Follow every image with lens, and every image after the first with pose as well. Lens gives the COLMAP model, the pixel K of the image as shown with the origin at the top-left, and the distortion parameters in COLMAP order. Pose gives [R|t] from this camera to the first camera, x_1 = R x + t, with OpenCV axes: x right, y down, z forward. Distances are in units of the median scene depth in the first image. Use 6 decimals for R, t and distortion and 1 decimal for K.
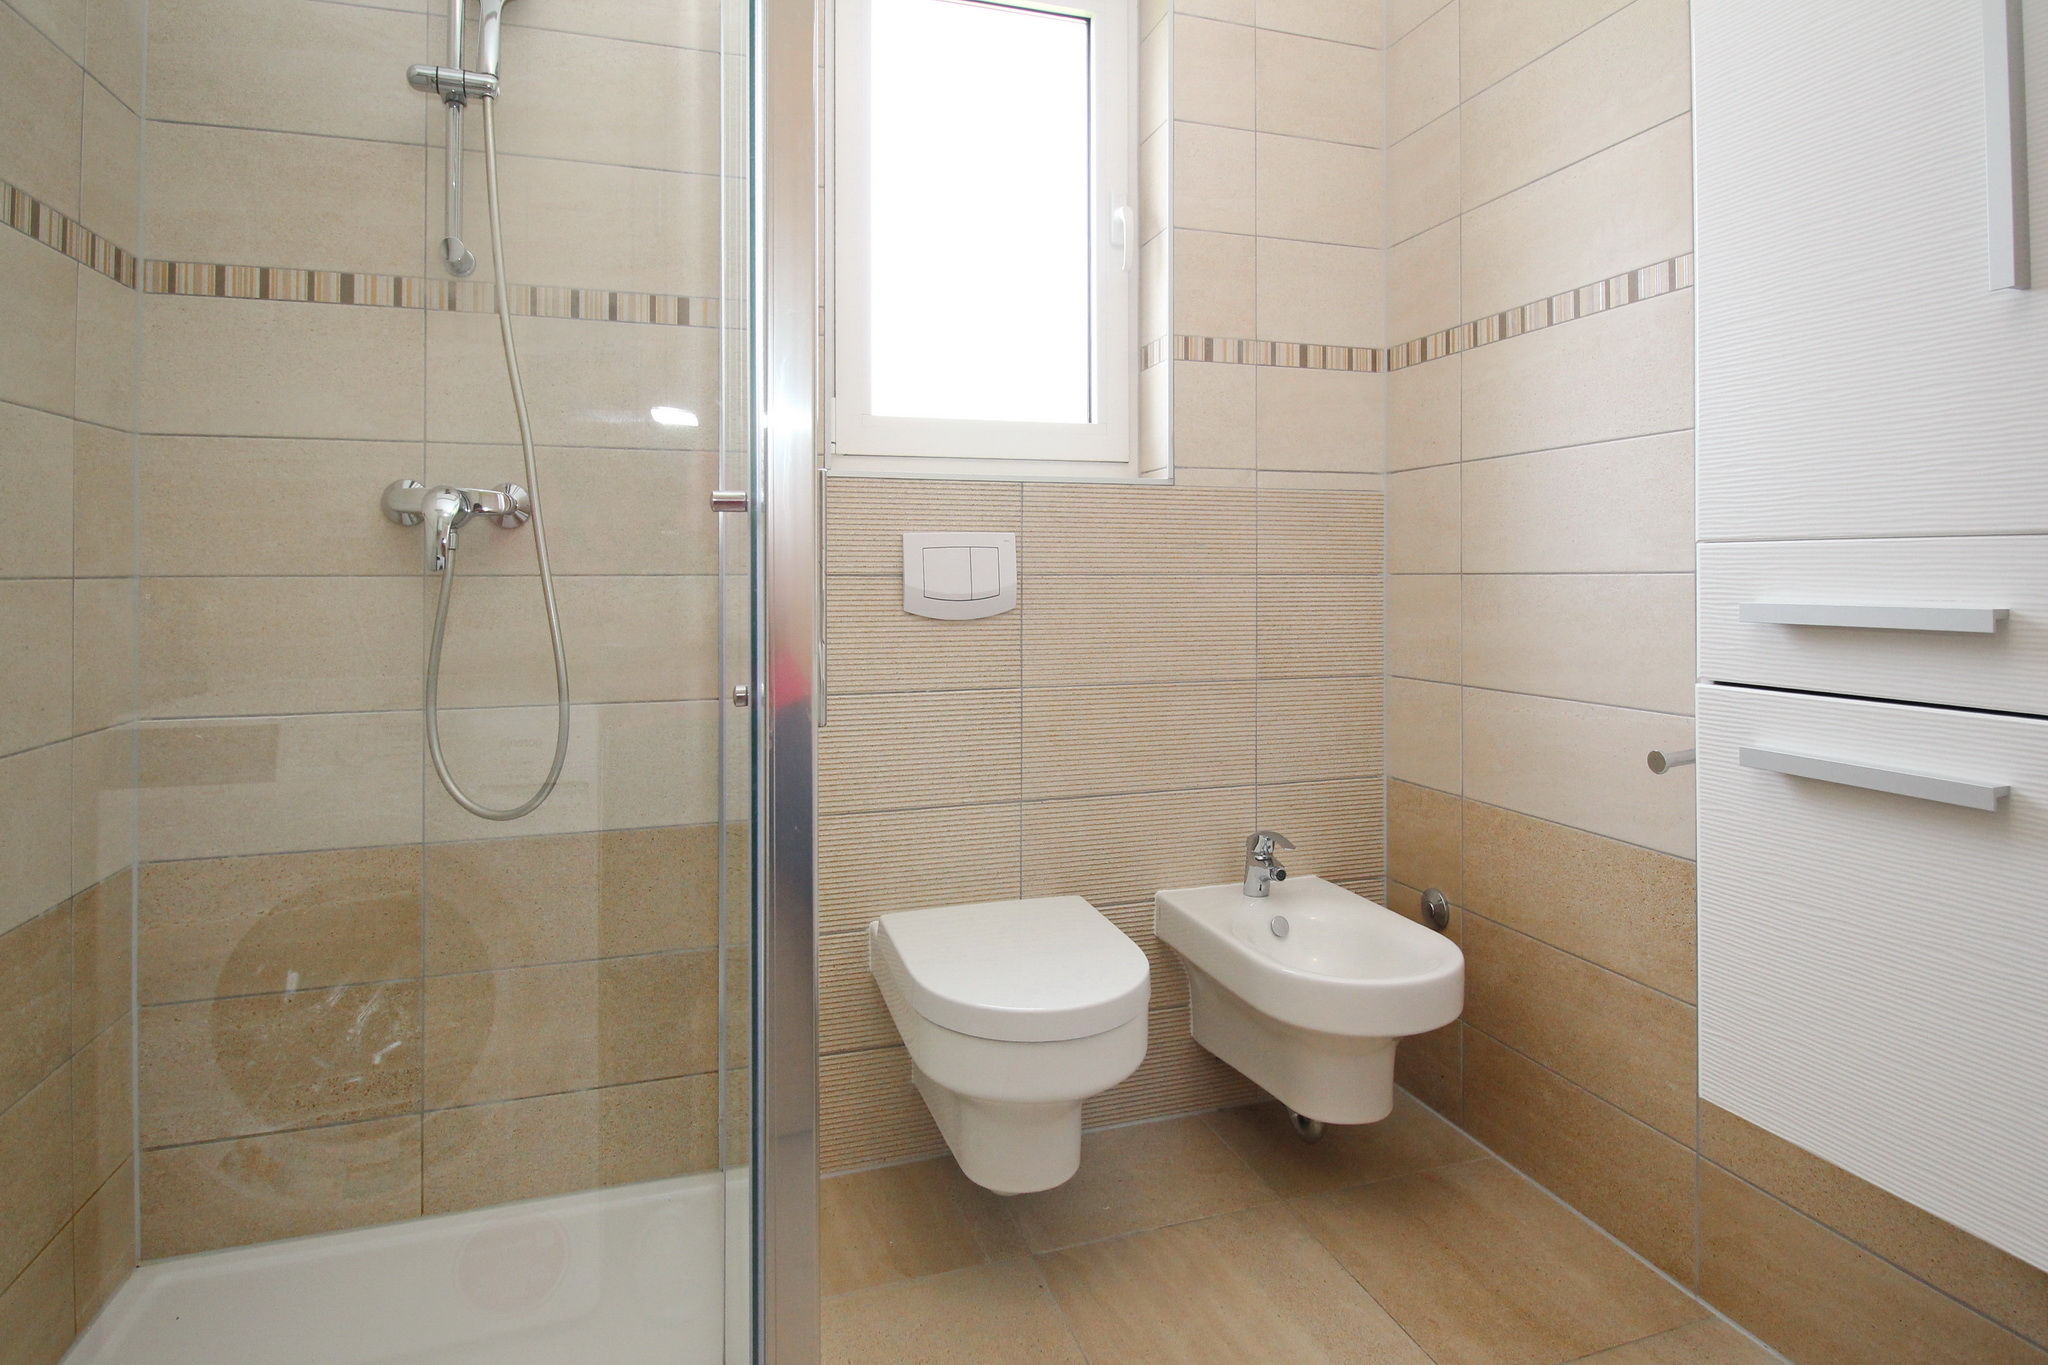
lens RADIAL K [[969.5, 0, 1021.2], [0, 969.5, 570.8], [0, 0, 1]] dist [0.002819, -0.006747]
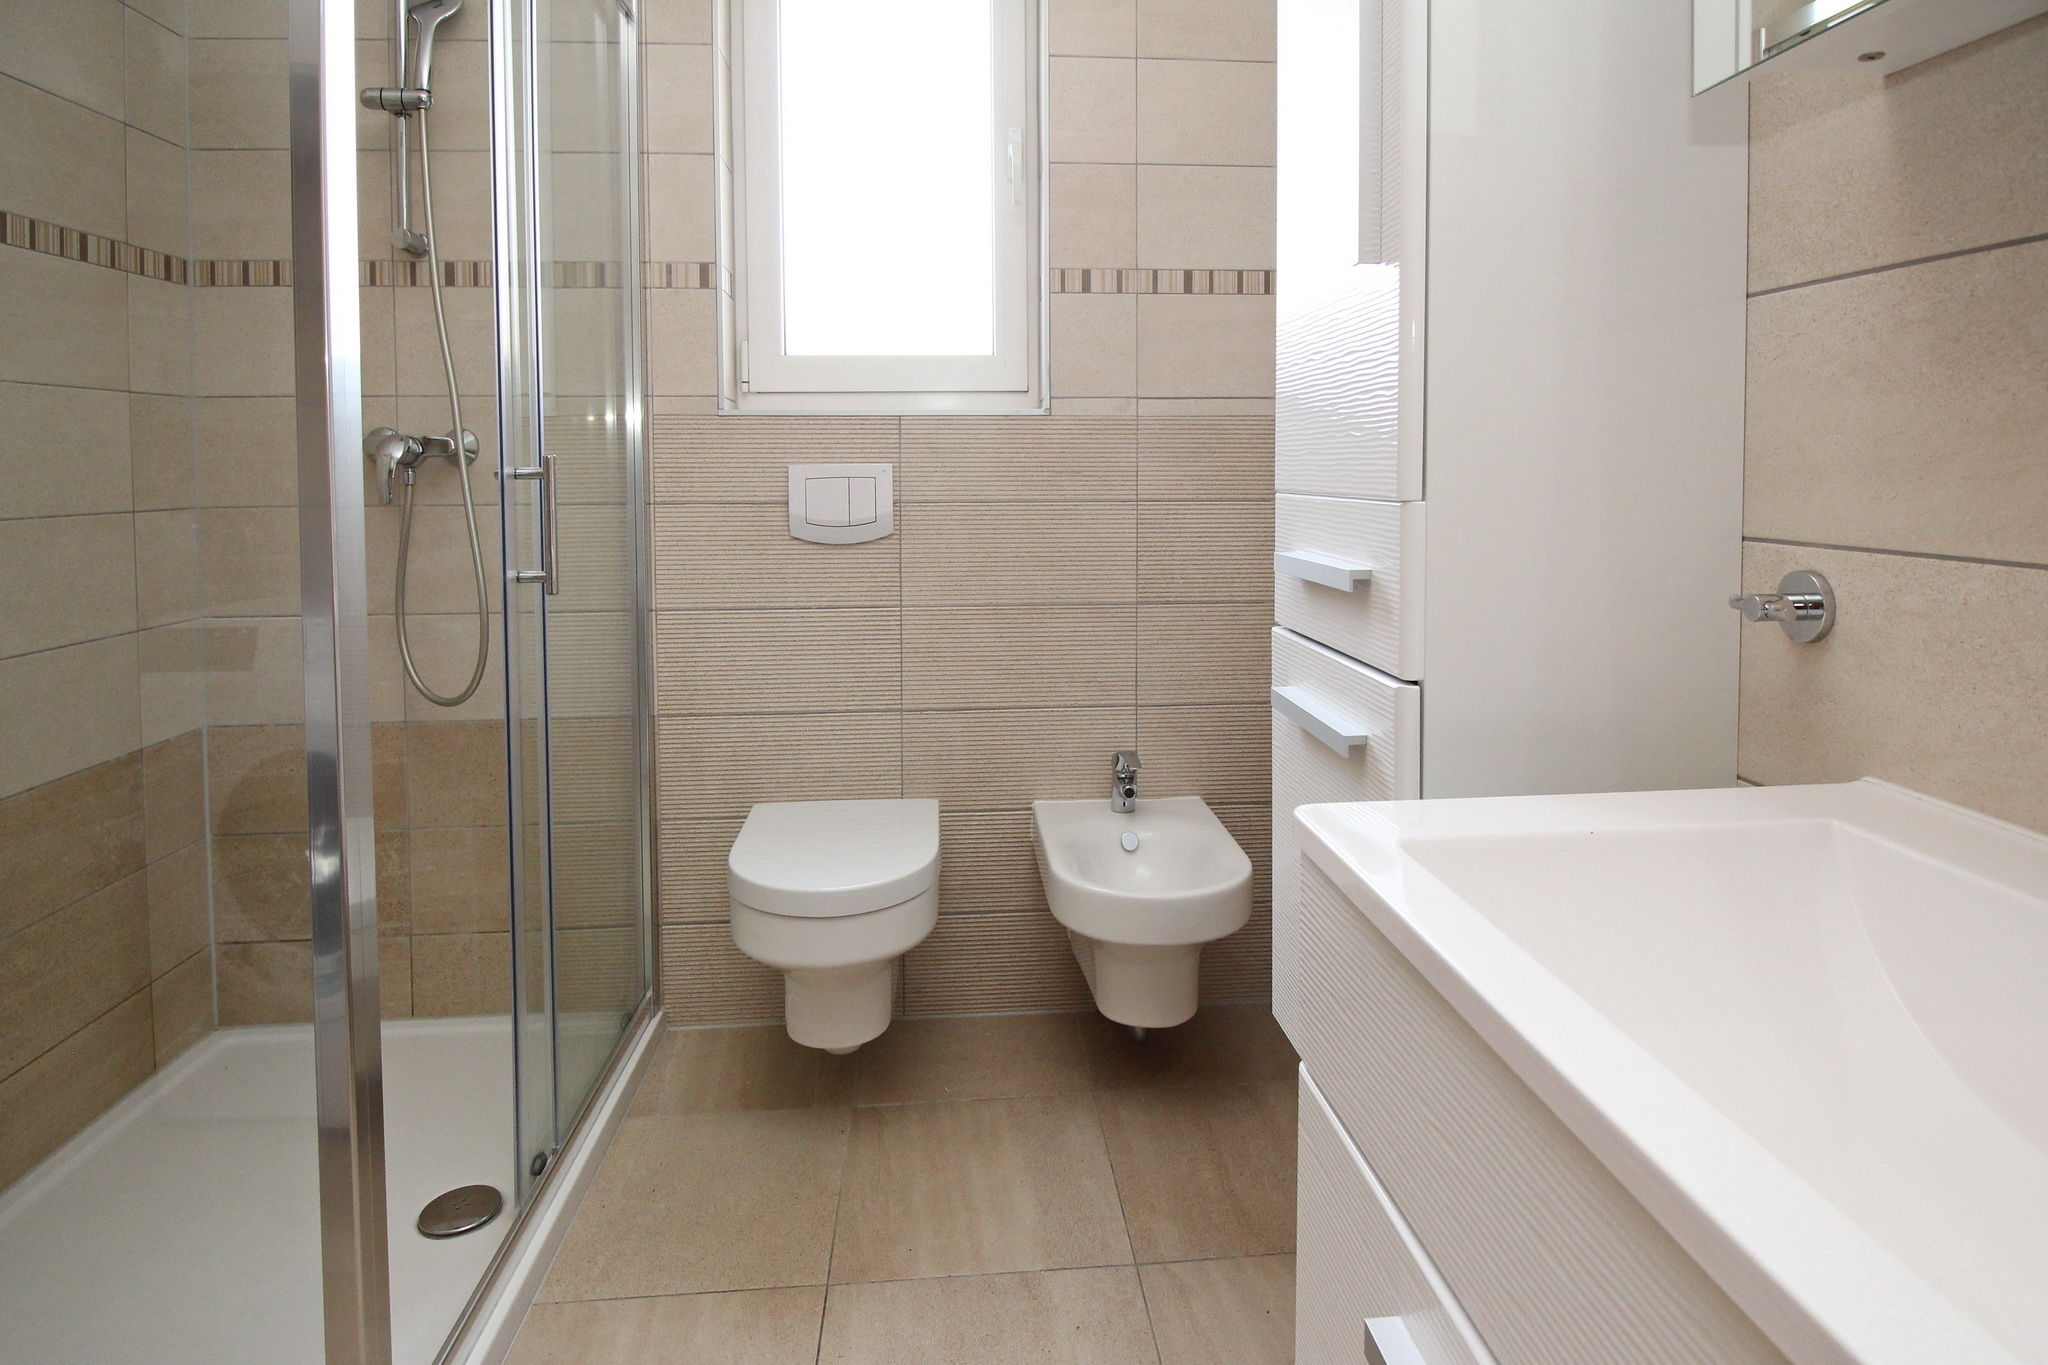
lens RADIAL K [[1024.5, 0, 1026.1], [0, 1024.5, 509.6], [0, 0, 1]] dist [-0.003335, -0.000300]
pose [[0.976207, 0.003289, -0.216816, 0.387878], [0.005896, 0.999113, 0.041703, -0.035046], [0.216761, -0.041989, 0.975321, -0.080093]]
